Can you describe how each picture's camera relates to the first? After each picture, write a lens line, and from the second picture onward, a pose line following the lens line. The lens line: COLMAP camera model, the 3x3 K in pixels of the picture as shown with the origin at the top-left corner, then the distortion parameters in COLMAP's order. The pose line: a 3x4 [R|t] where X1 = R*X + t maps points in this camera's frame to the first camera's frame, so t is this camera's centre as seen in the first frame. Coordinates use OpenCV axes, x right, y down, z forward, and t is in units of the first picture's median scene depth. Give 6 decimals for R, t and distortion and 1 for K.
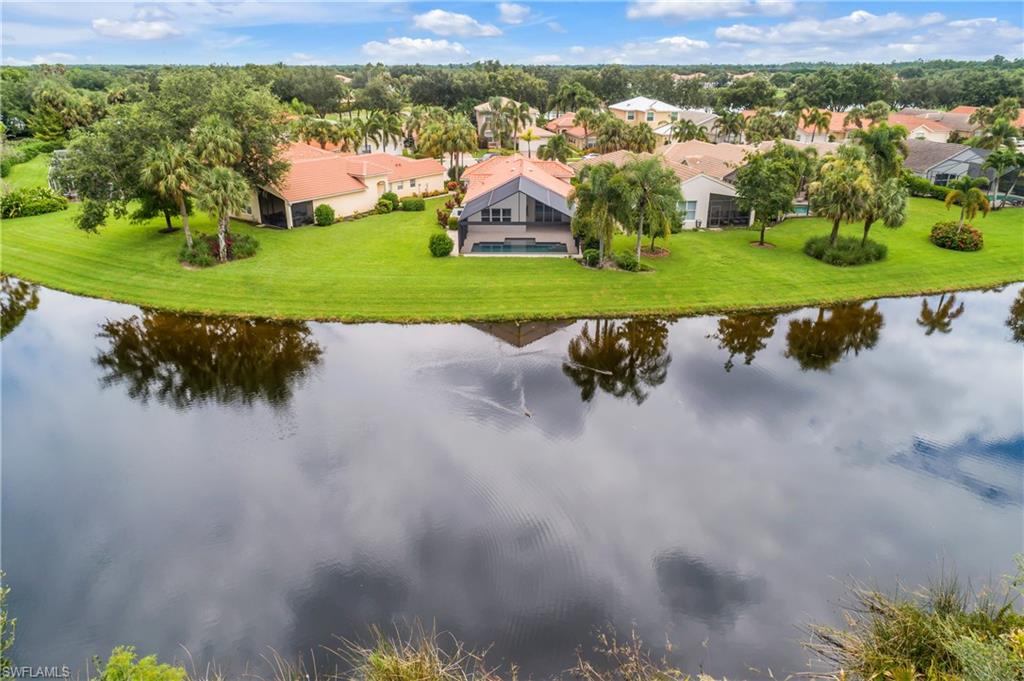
lens RADIAL K [[725.7, 0, 512.0], [0, 725.7, 340.5], [0, 0, 1]] dist [0.005346, 0.000645]
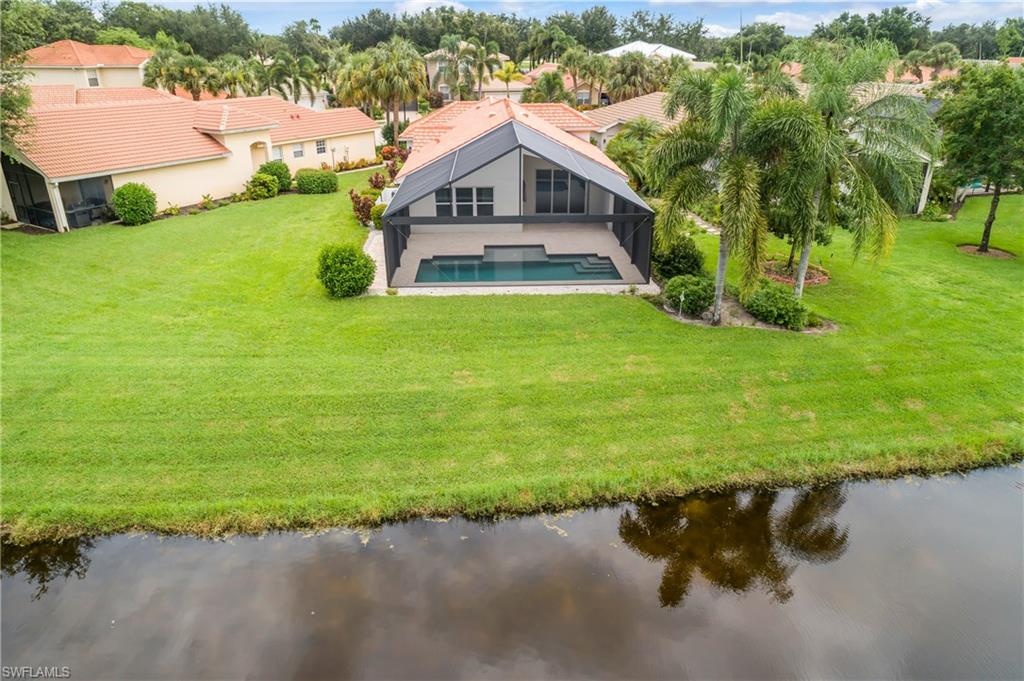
lens RADIAL K [[725.7, 0, 512.0], [0, 725.7, 340.5], [0, 0, 1]] dist [0.005346, 0.000645]
pose [[0.998181, -0.024534, 0.055074, -0.017966], [0.022994, 0.999331, 0.028433, -0.082330], [-0.055735, -0.027115, 0.998077, 0.455043]]
